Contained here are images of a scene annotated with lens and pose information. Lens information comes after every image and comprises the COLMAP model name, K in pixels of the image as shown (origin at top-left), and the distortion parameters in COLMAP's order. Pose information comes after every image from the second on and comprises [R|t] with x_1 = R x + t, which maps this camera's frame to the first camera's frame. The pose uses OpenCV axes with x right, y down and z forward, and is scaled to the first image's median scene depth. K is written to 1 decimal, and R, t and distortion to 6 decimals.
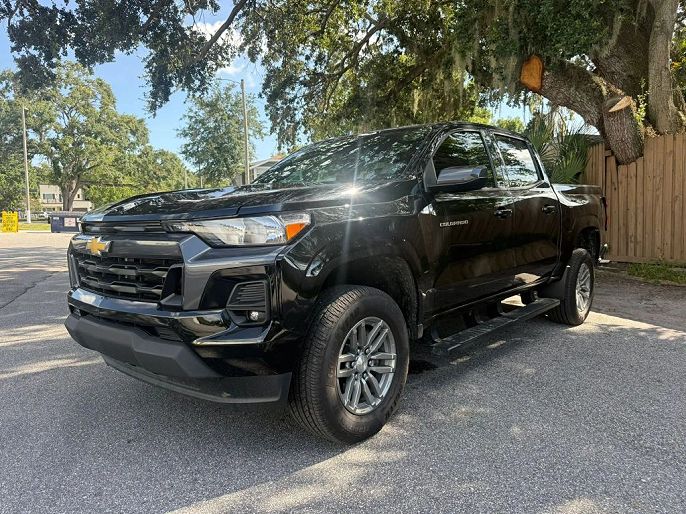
lens RADIAL K [[504.3, 0, 343.0], [0, 504.3, 257.0], [0, 0, 1]] dist [0.051625, -0.045861]
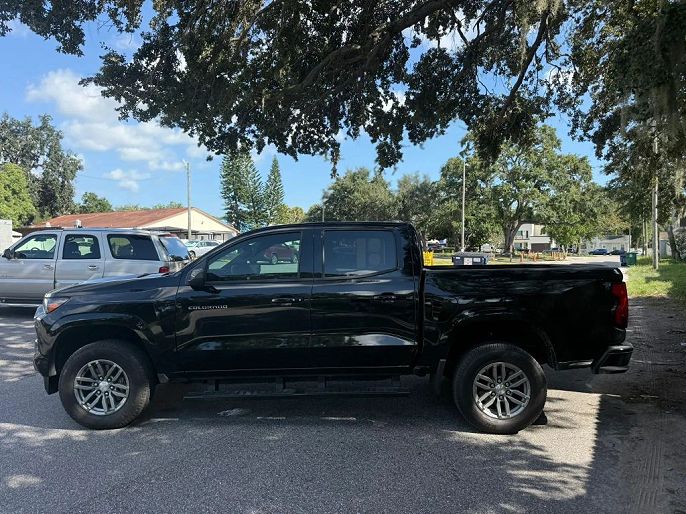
lens RADIAL K [[504.3, 0, 343.0], [0, 504.3, 257.0], [0, 0, 1]] dist [0.051625, -0.045861]
pose [[0.634722, 0.026524, -0.772285, 0.357475], [-0.077174, 0.996590, -0.029200, -0.045874], [0.768877, 0.078134, 0.634605, 0.090435]]
